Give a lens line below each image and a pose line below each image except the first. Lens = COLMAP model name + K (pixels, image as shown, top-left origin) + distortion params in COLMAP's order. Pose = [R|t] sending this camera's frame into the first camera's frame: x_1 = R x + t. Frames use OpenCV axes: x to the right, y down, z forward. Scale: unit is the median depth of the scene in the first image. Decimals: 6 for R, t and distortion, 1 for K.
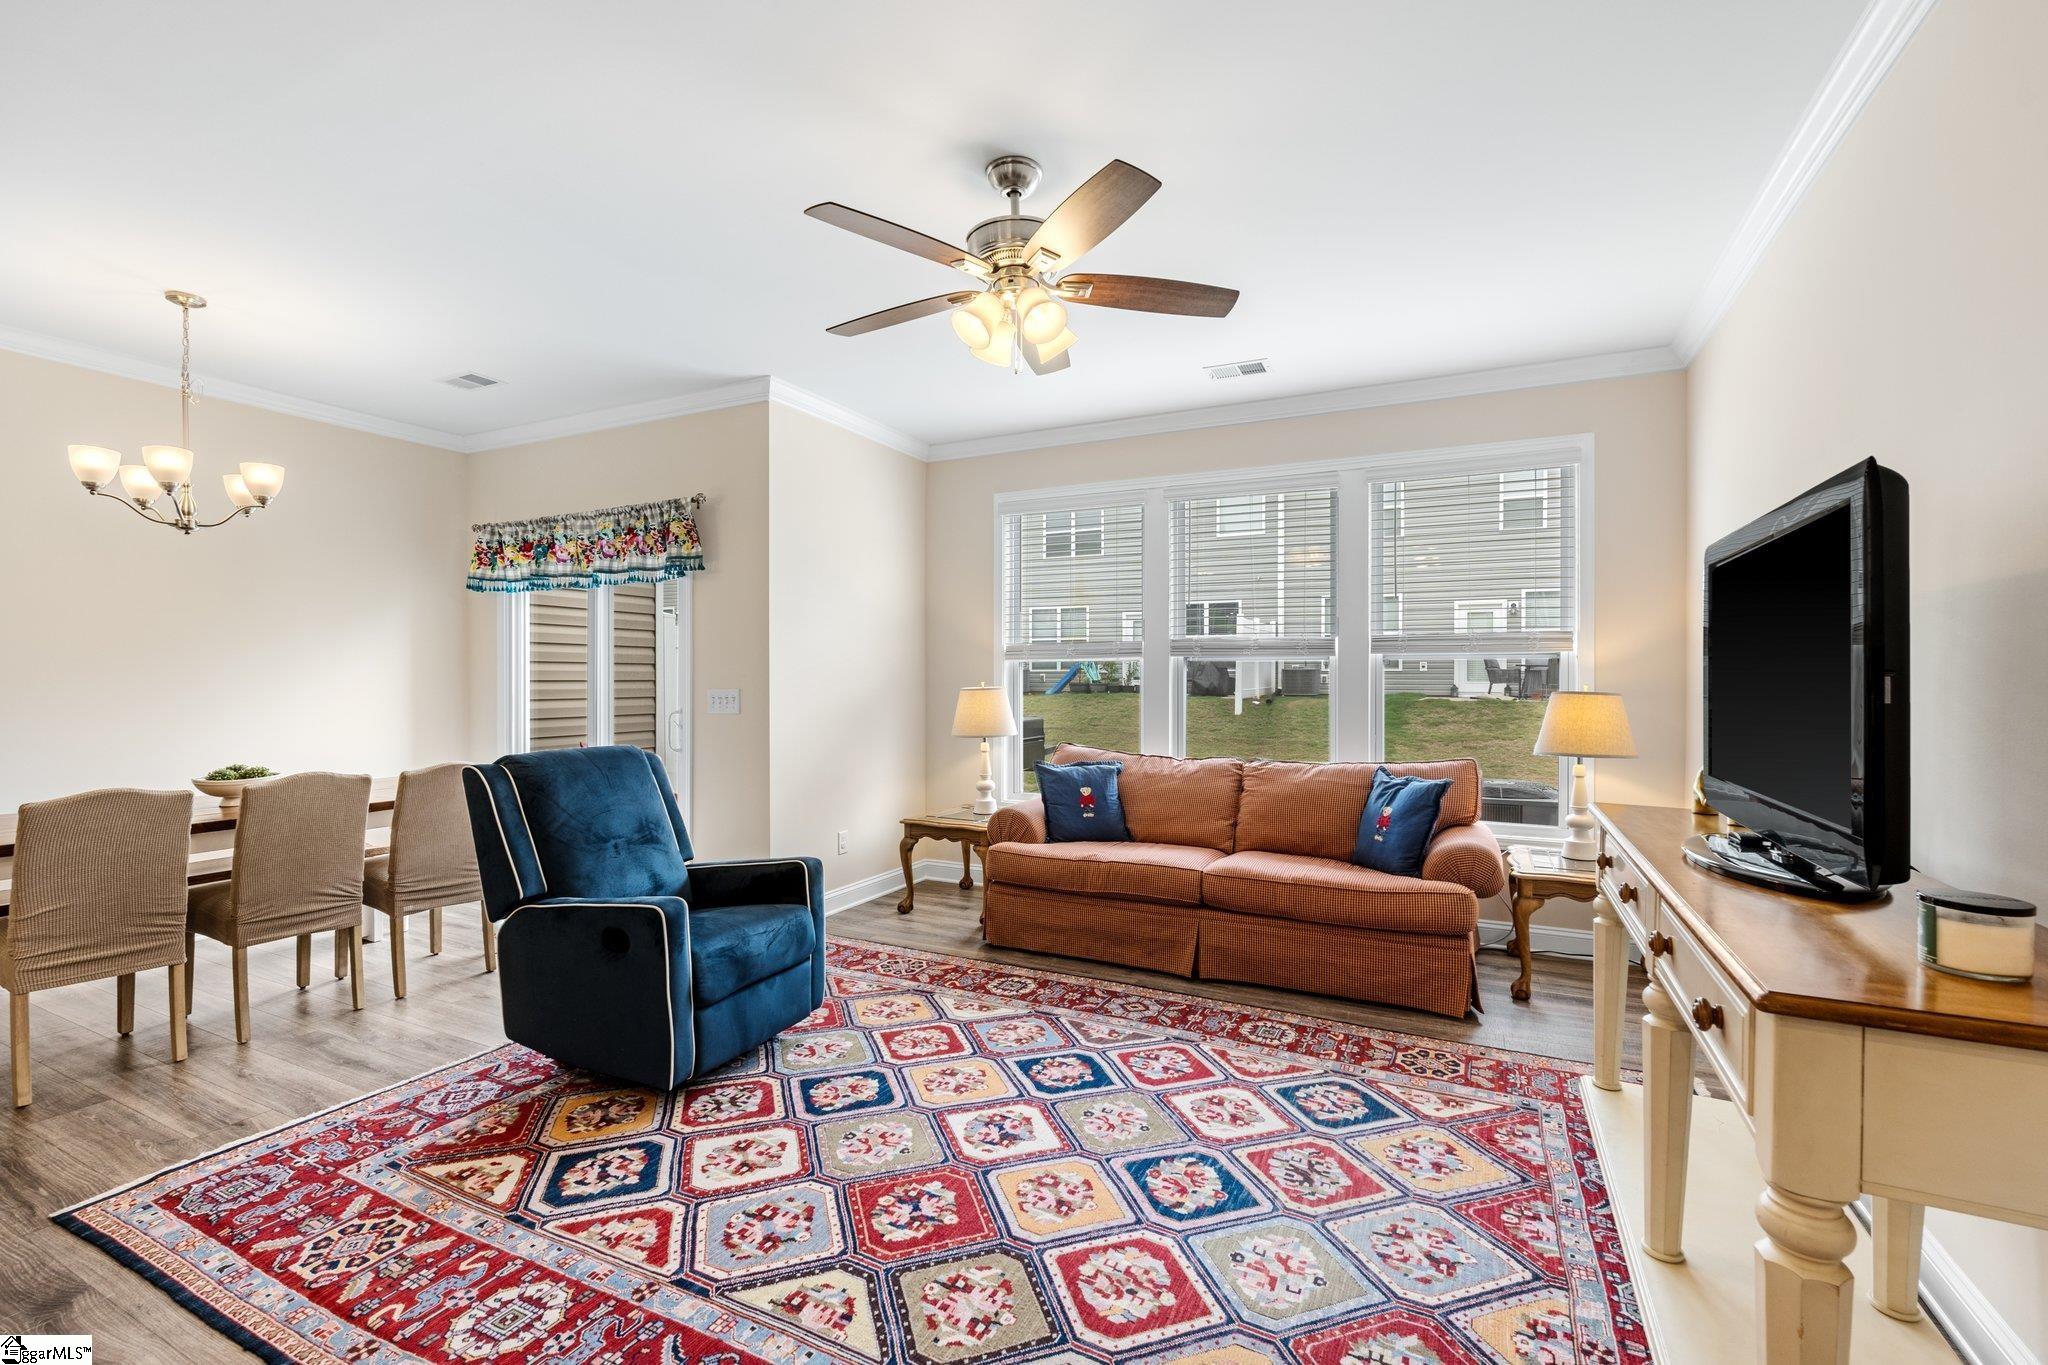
lens RADIAL K [[888.8, 0, 1024.6], [0, 888.8, 676.8], [0, 0, 1]] dist [-0.006321, -0.000030]
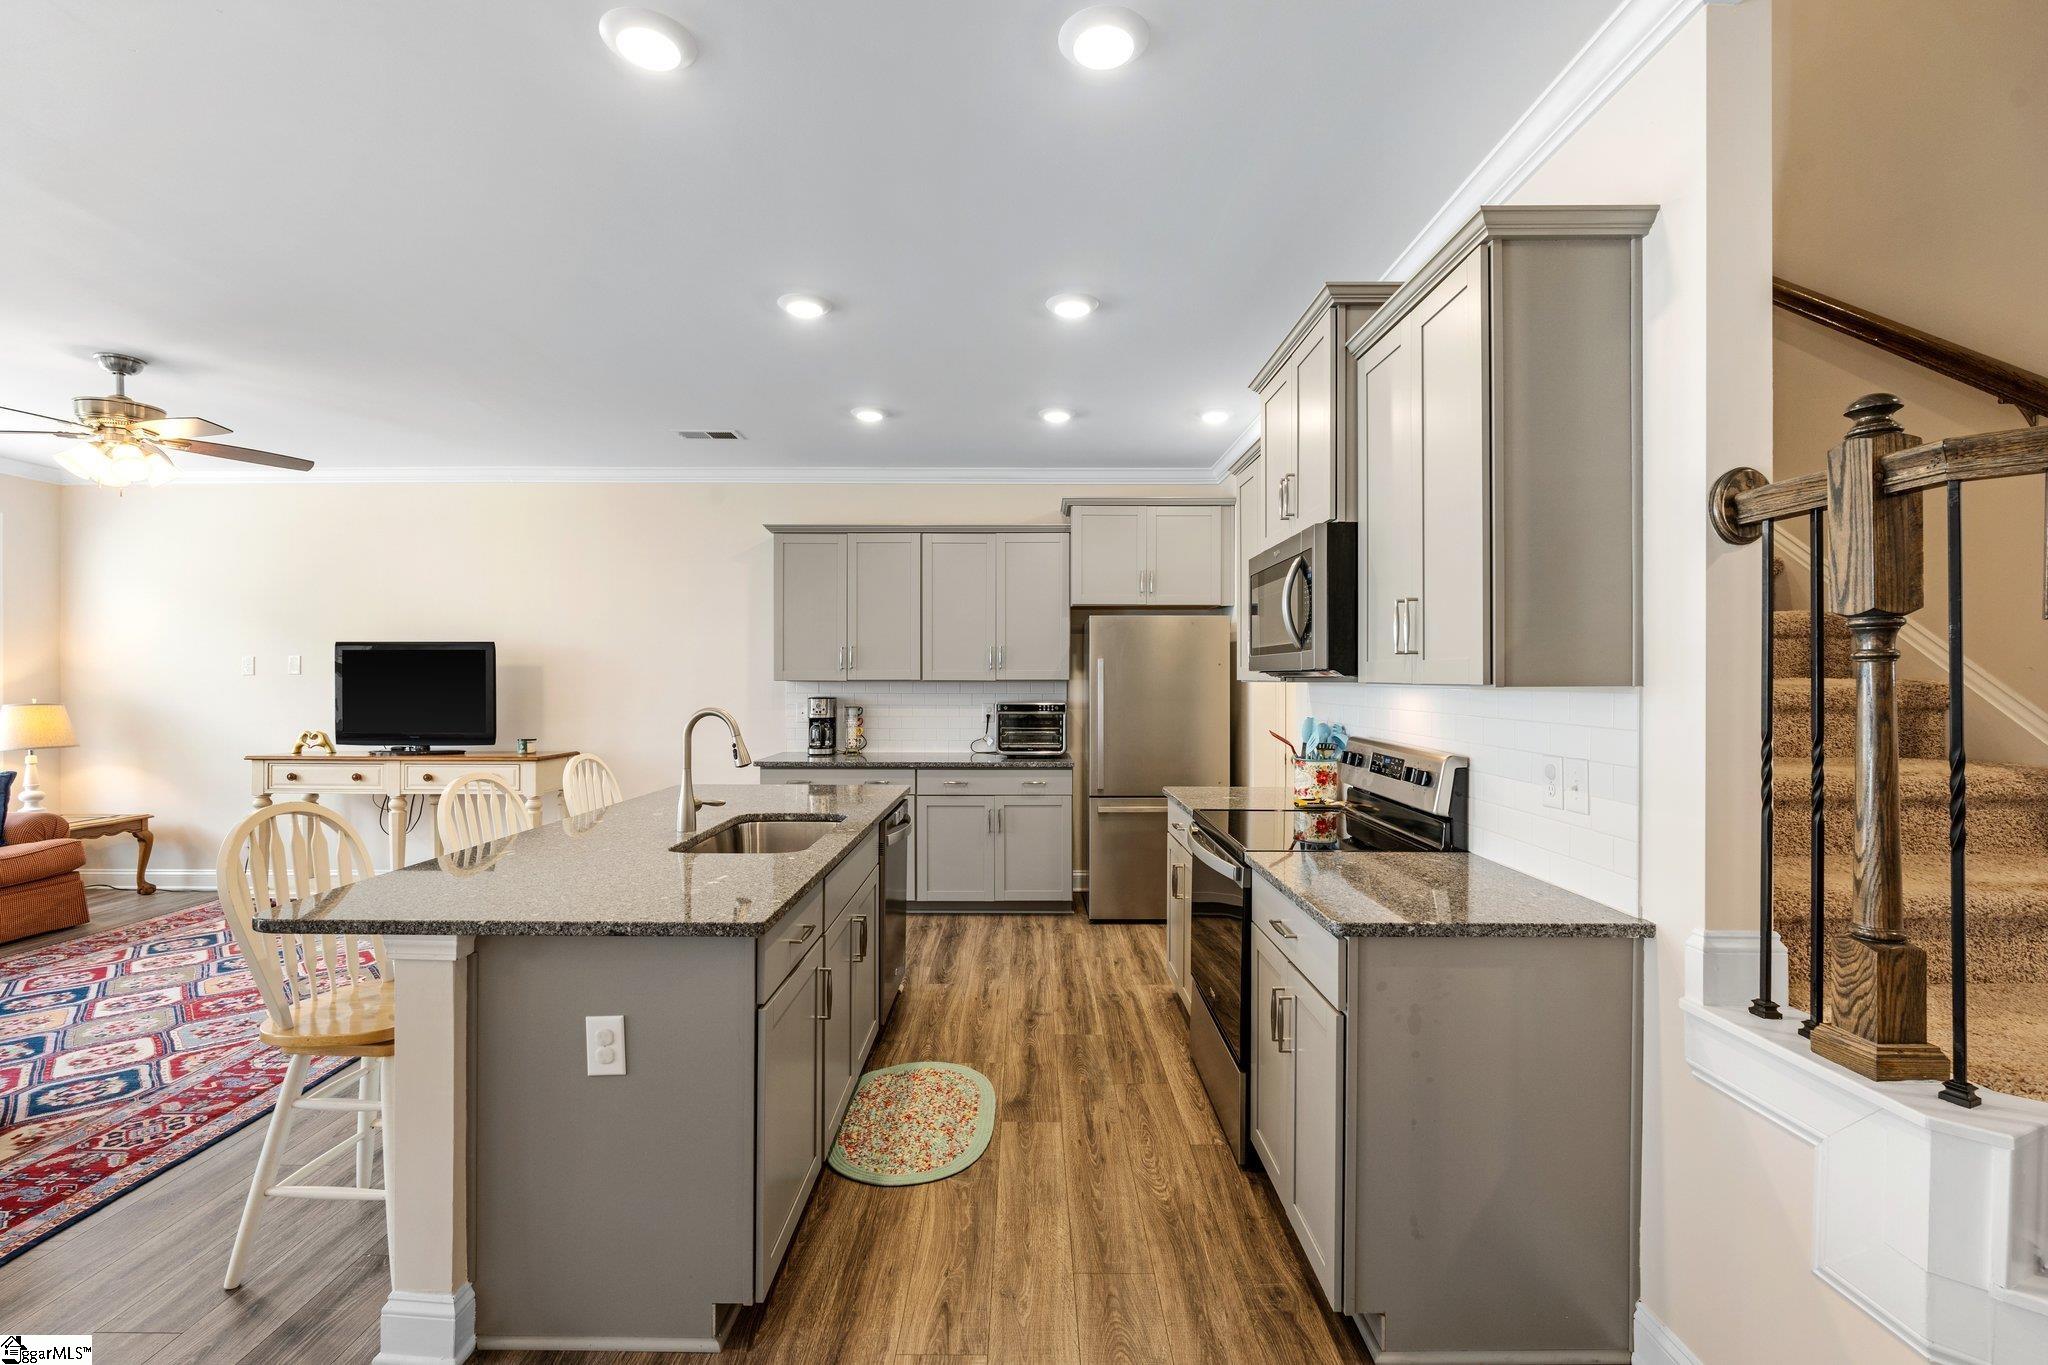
lens RADIAL K [[888.8, 0, 1014.9], [0, 888.8, 672.5], [0, 0, 1]] dist [-0.006321, -0.000030]
pose [[-0.432720, 0.003471, 0.901521, -1.980522], [-0.003194, 0.999980, -0.005383, -0.044170], [-0.901523, -0.005209, -0.432701, 0.300584]]
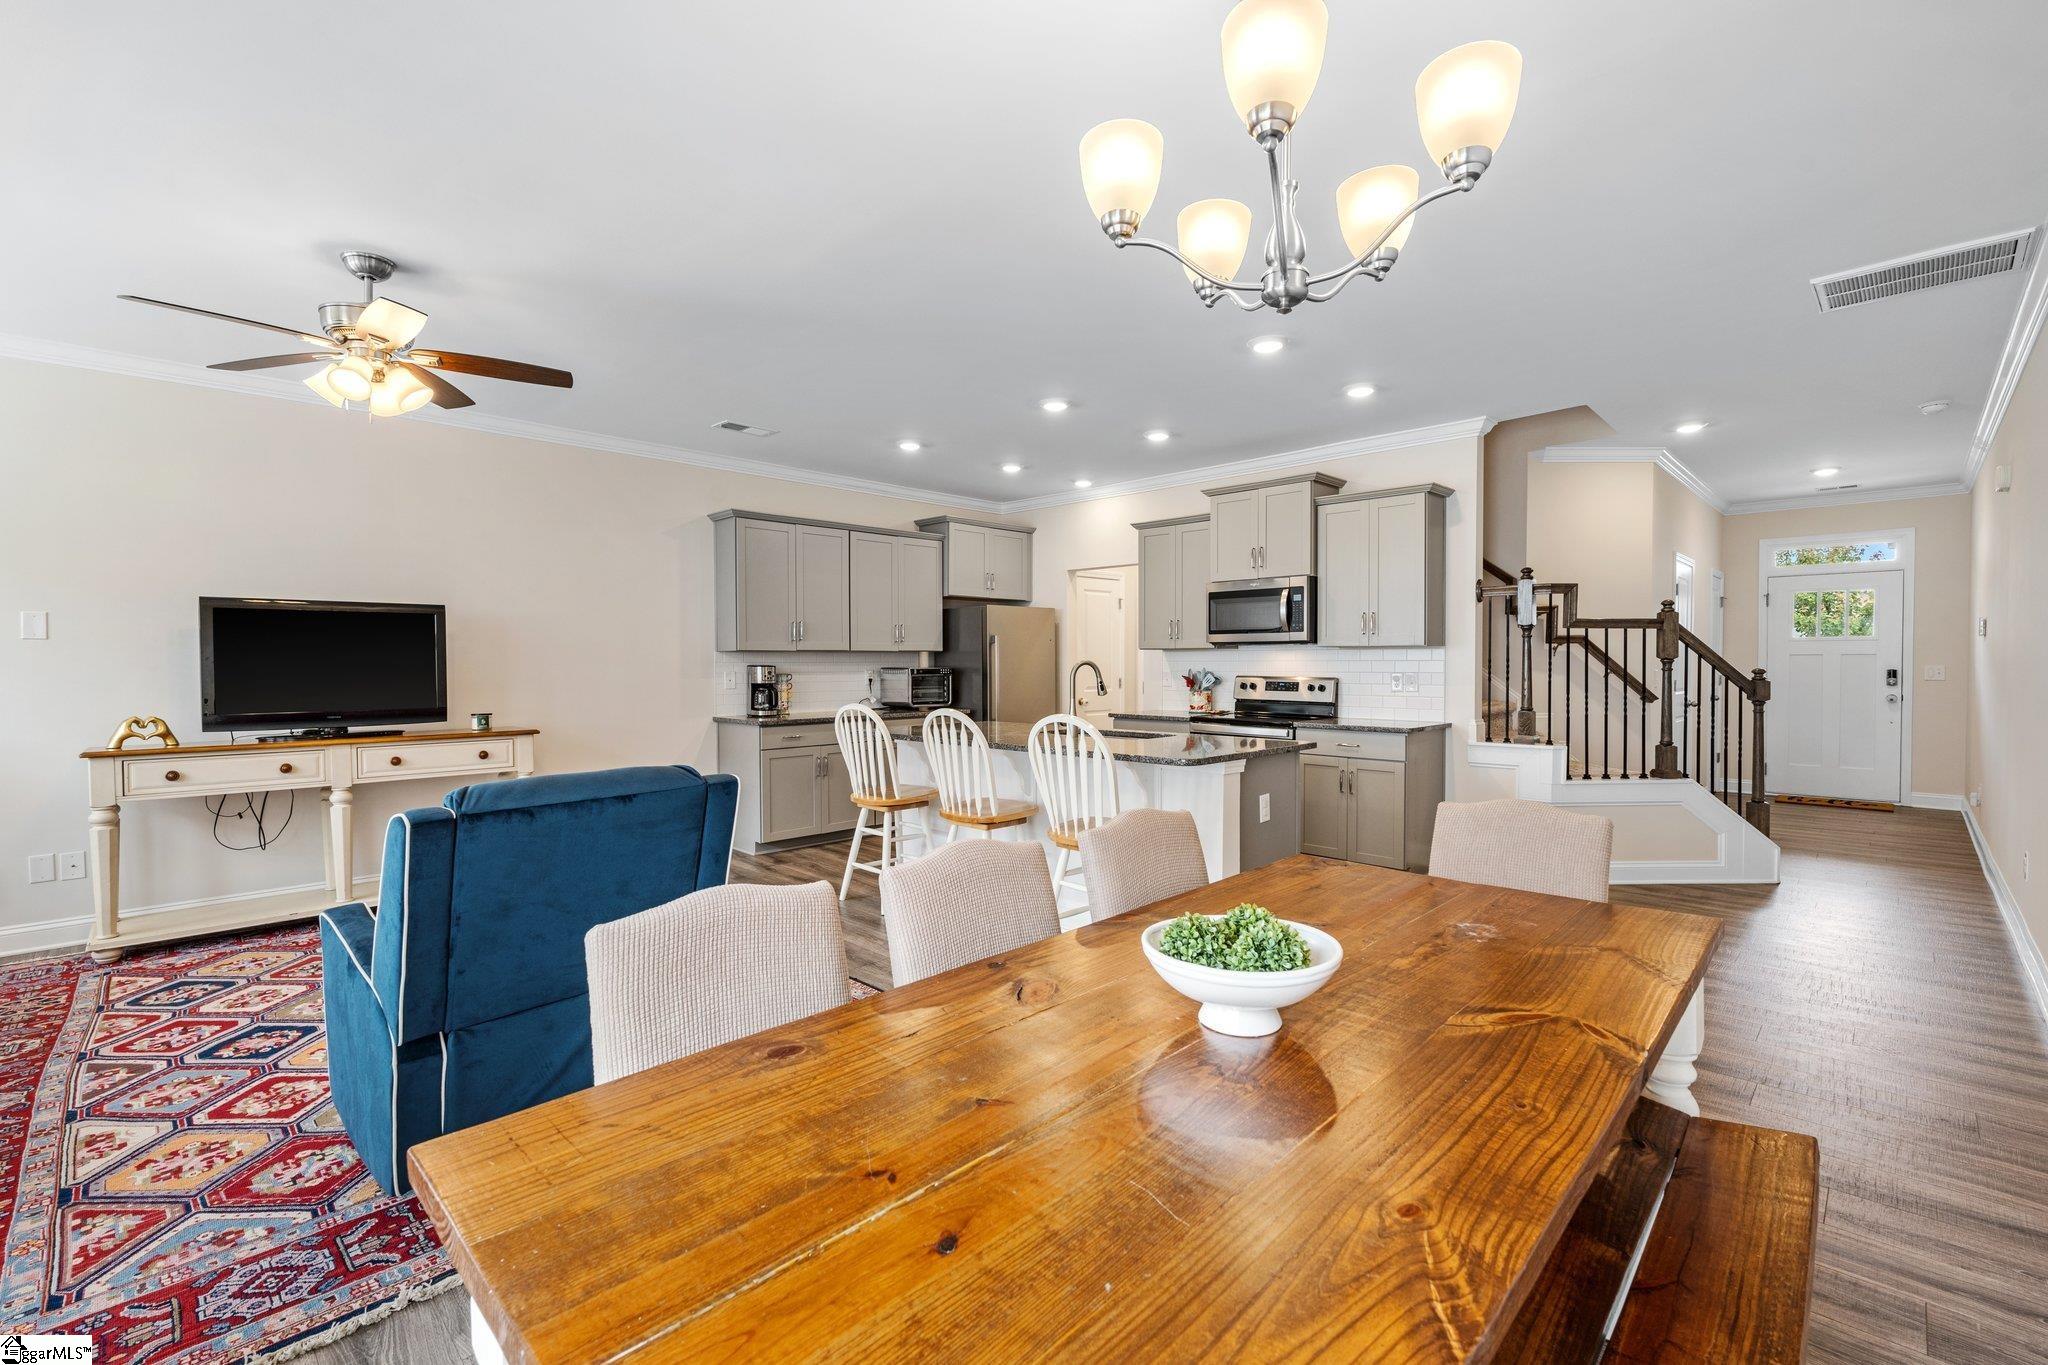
lens RADIAL K [[888.8, 0, 1019.5], [0, 888.8, 678.8], [0, 0, 1]] dist [-0.006321, -0.000030]
pose [[-0.947125, -0.003660, 0.320844, -1.278144], [0.002336, 0.999830, 0.018302, -0.000450], [-0.320857, 0.018084, -0.946955, 1.900374]]
